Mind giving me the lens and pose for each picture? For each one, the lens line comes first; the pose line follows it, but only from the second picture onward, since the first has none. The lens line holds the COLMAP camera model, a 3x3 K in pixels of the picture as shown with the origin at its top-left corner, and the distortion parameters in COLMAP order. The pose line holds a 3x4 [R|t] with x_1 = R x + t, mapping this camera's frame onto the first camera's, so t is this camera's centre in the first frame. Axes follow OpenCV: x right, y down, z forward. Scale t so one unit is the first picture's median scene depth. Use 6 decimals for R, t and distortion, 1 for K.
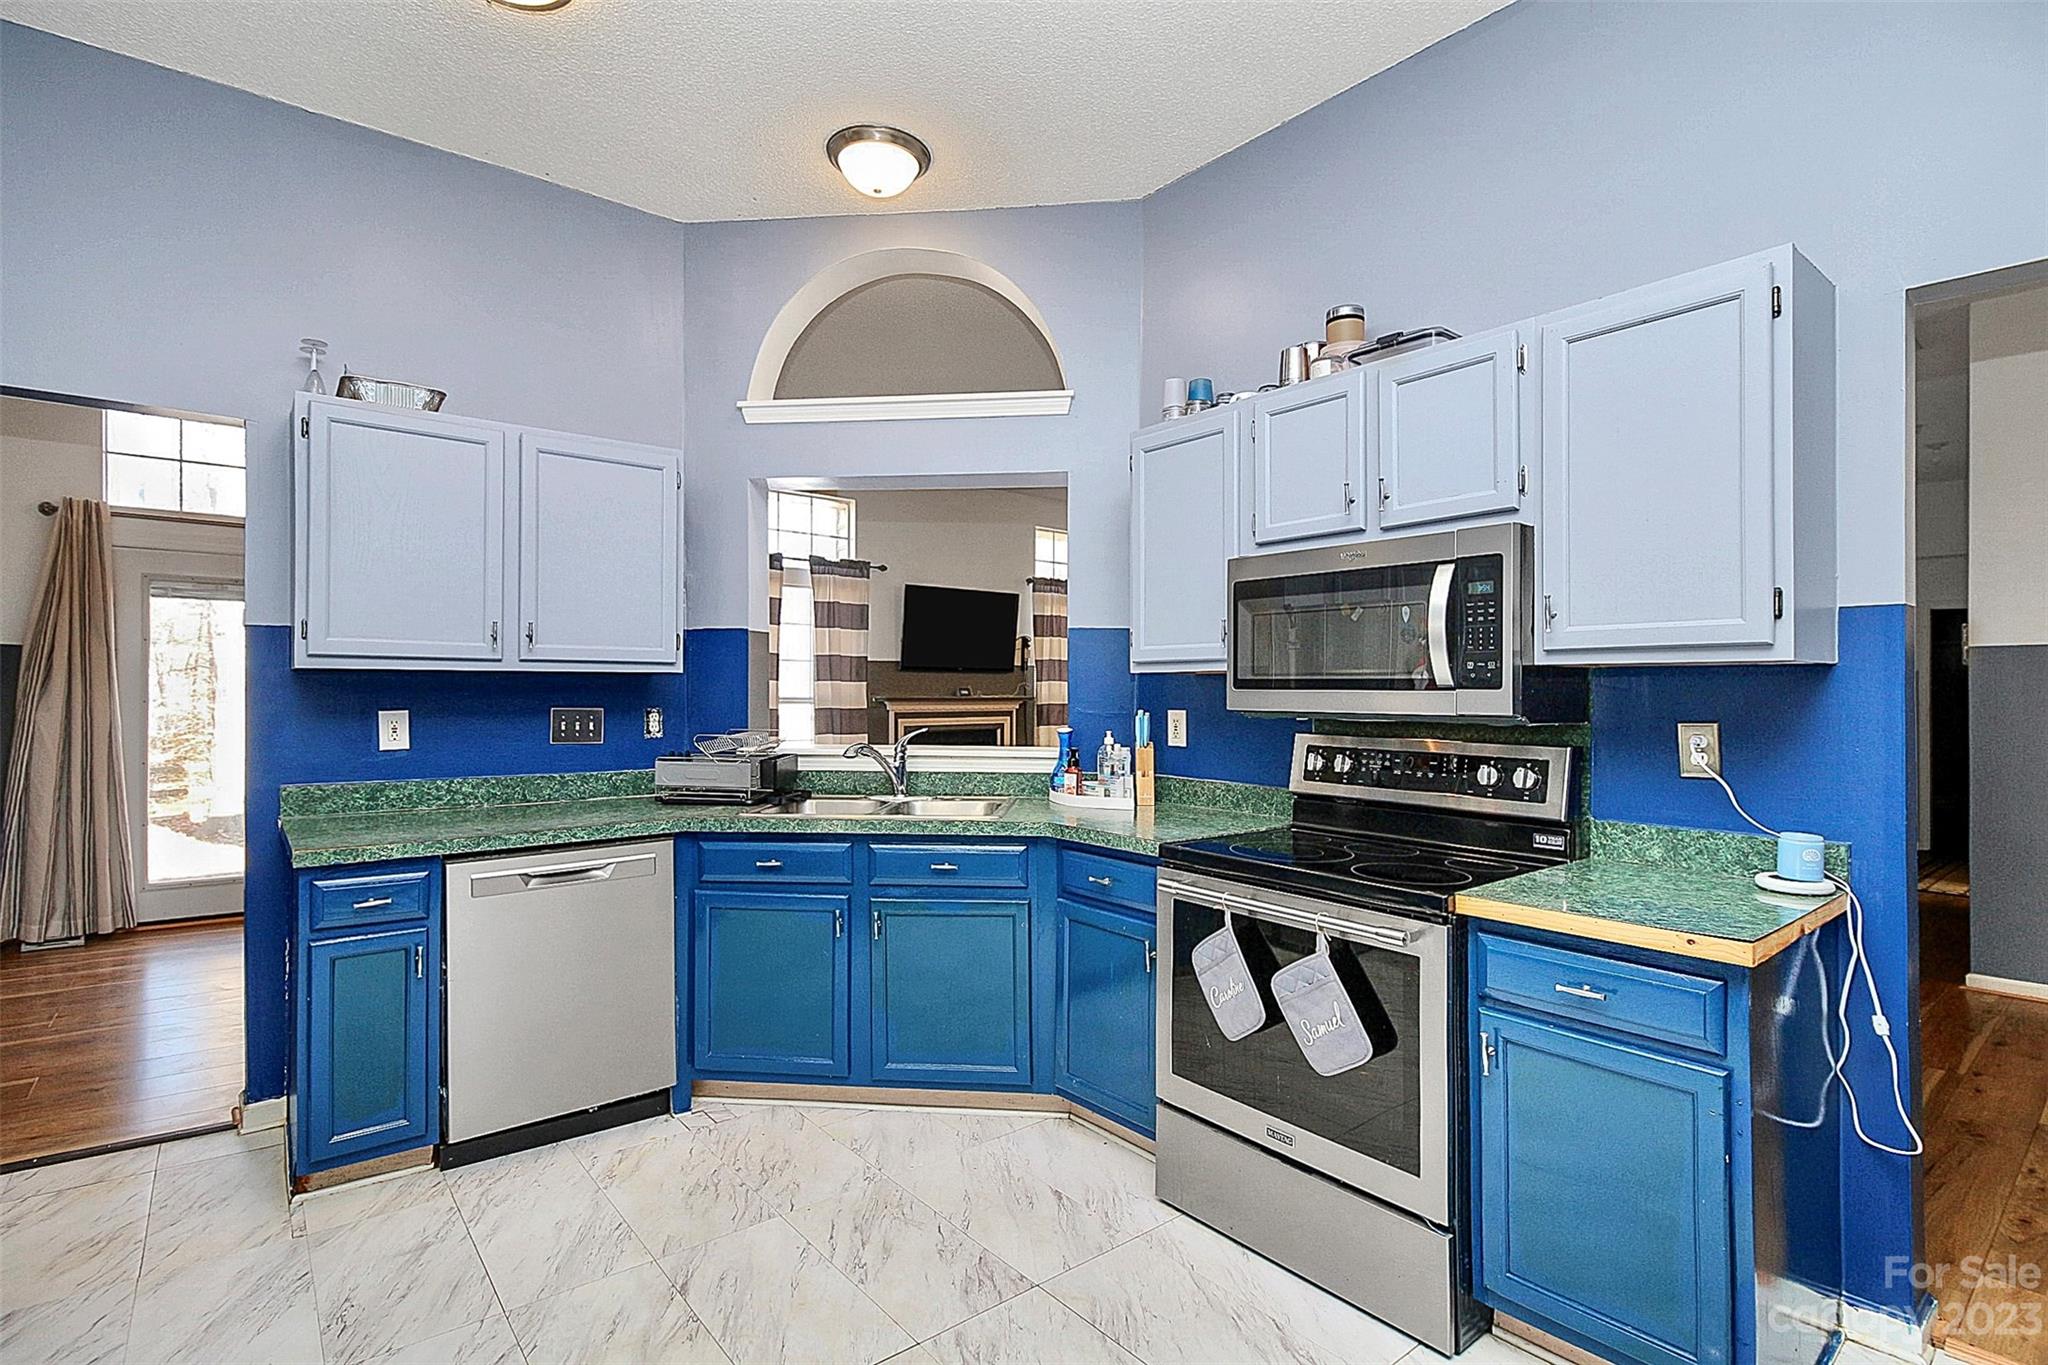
lens RADIAL K [[977.4, 0, 1043.9], [0, 977.4, 689.9], [0, 0, 1]] dist [-0.003425, -0.000772]
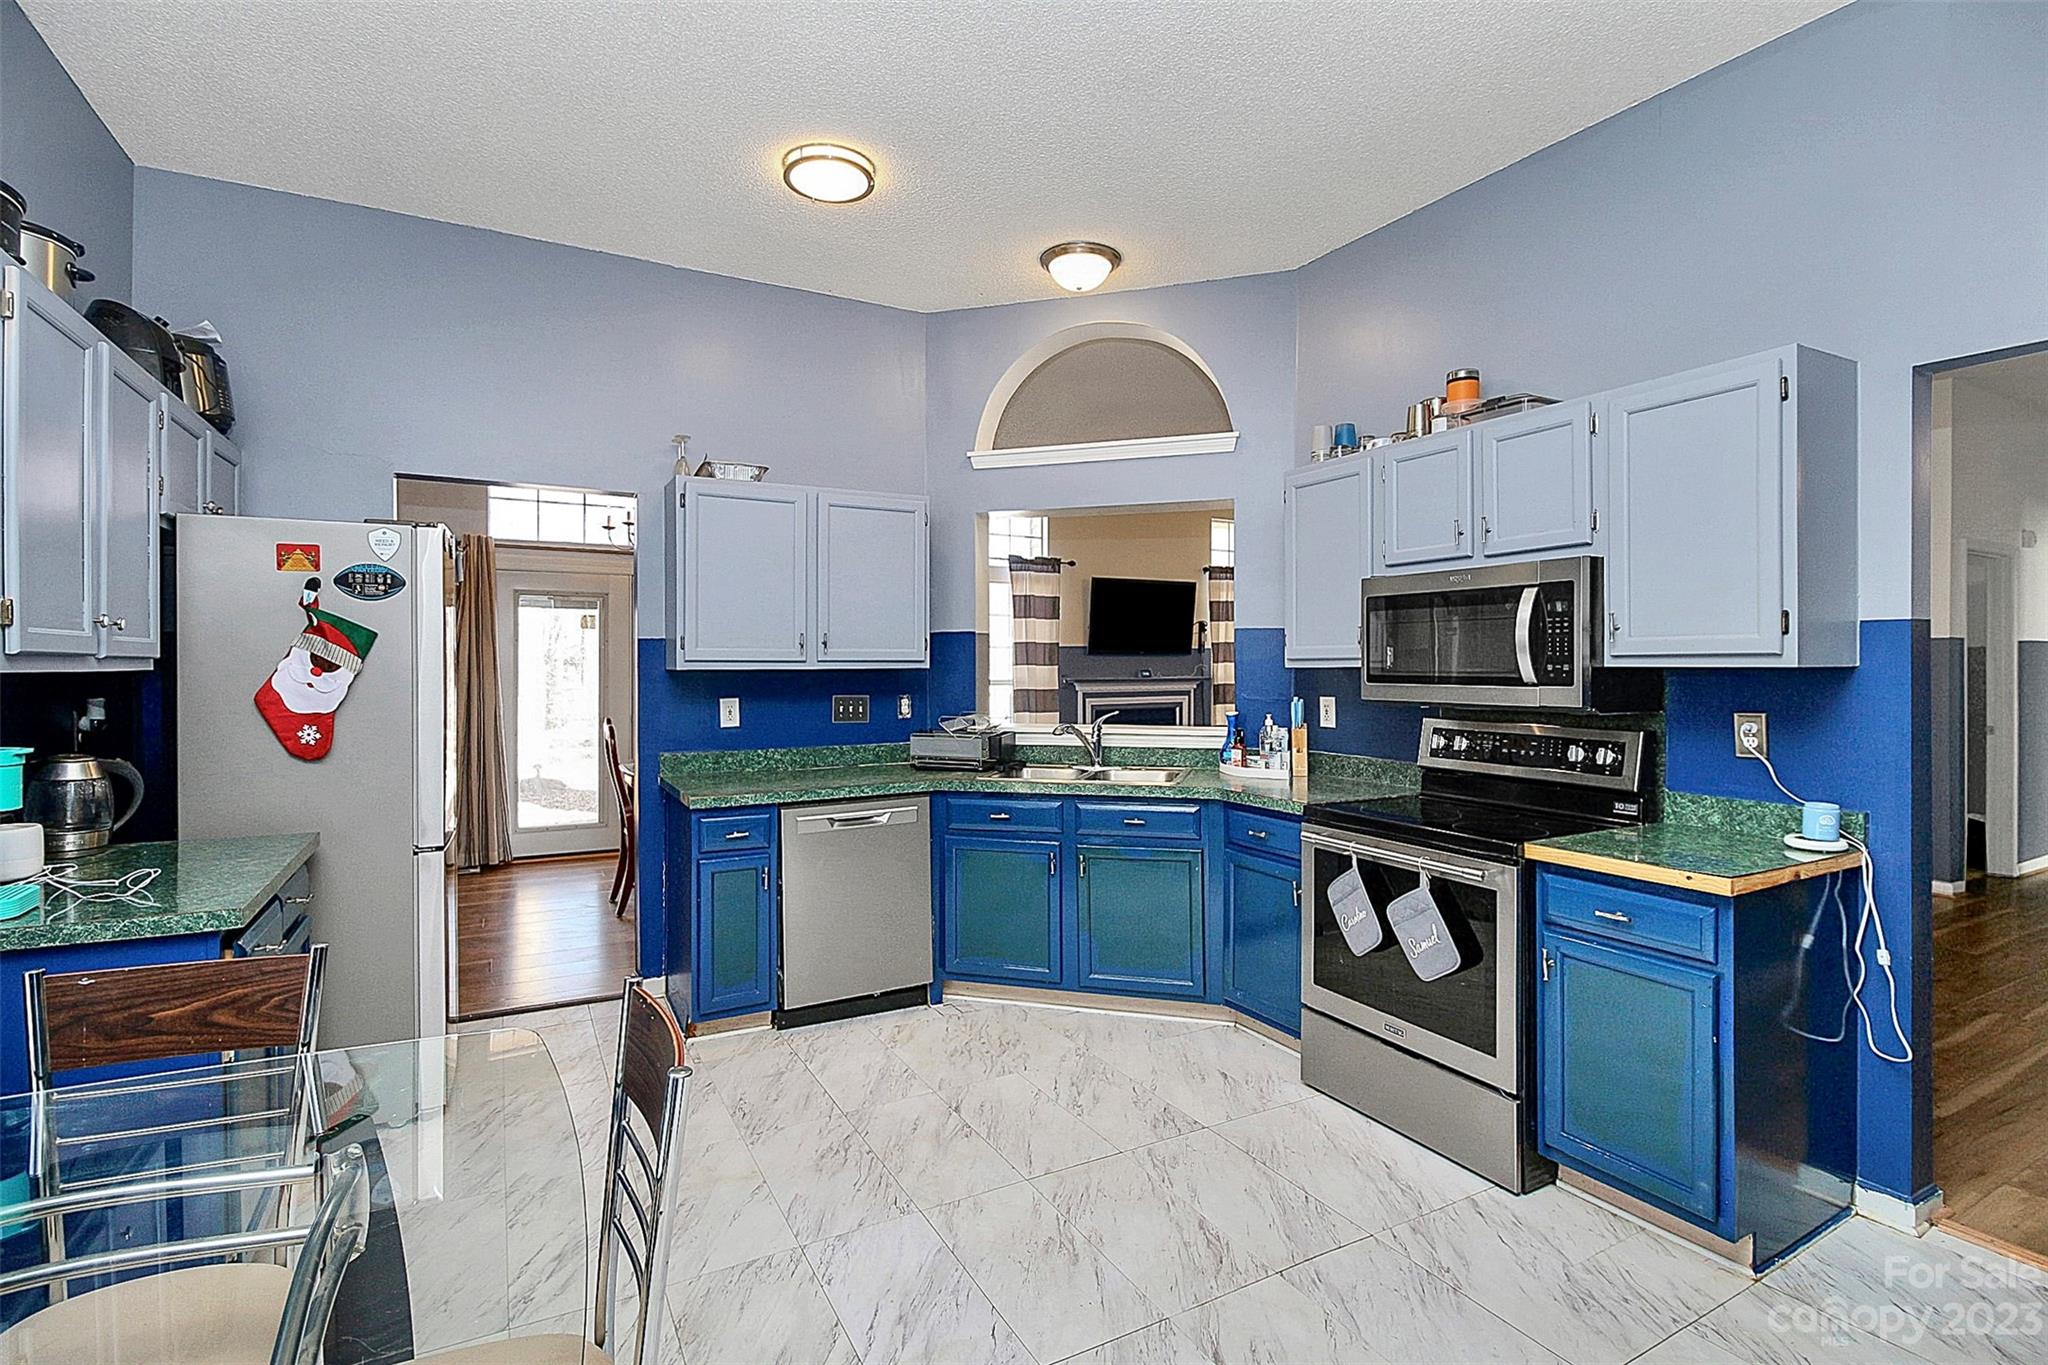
lens RADIAL K [[986.1, 0, 1050.8], [0, 986.1, 664.1], [0, 0, 1]] dist [0.009676, -0.000210]
pose [[0.984791, -0.005366, -0.173659, 0.015295], [0.005481, 0.999985, 0.000180, -0.025260], [0.173655, -0.001129, 0.984806, -0.288895]]
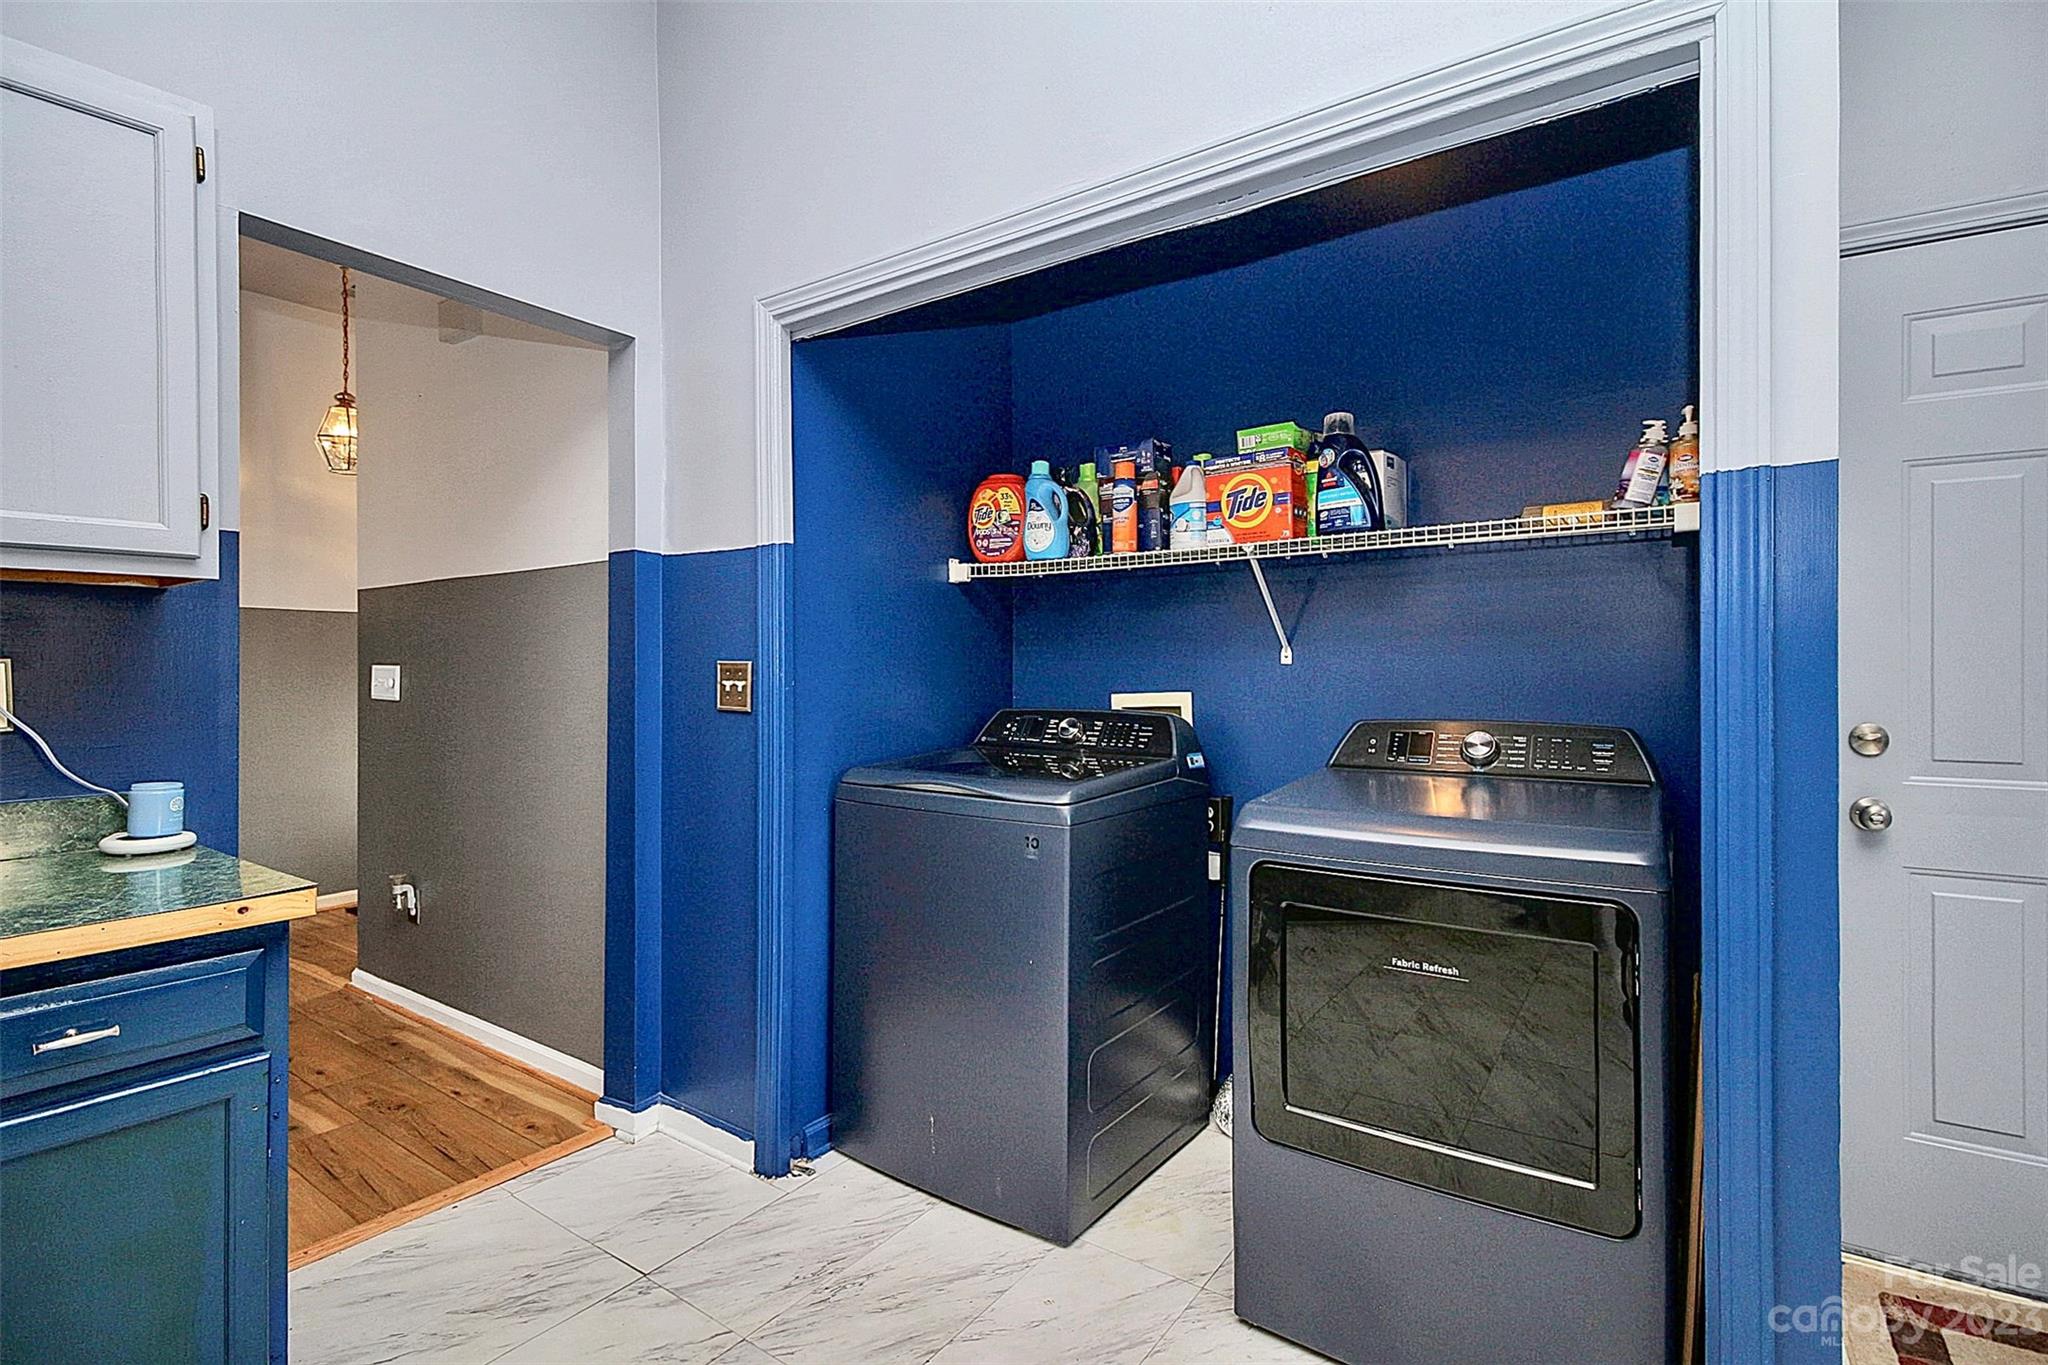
lens RADIAL K [[955.2, 0, 1016.9], [0, 955.2, 665.4], [0, 0, 1]] dist [-0.002390, -0.009310]
pose [[-0.262148, -0.000536, 0.965027, -0.147964], [0.002512, 0.999996, 0.001238, 0.032178], [-0.965024, 0.002748, -0.262146, 0.329558]]
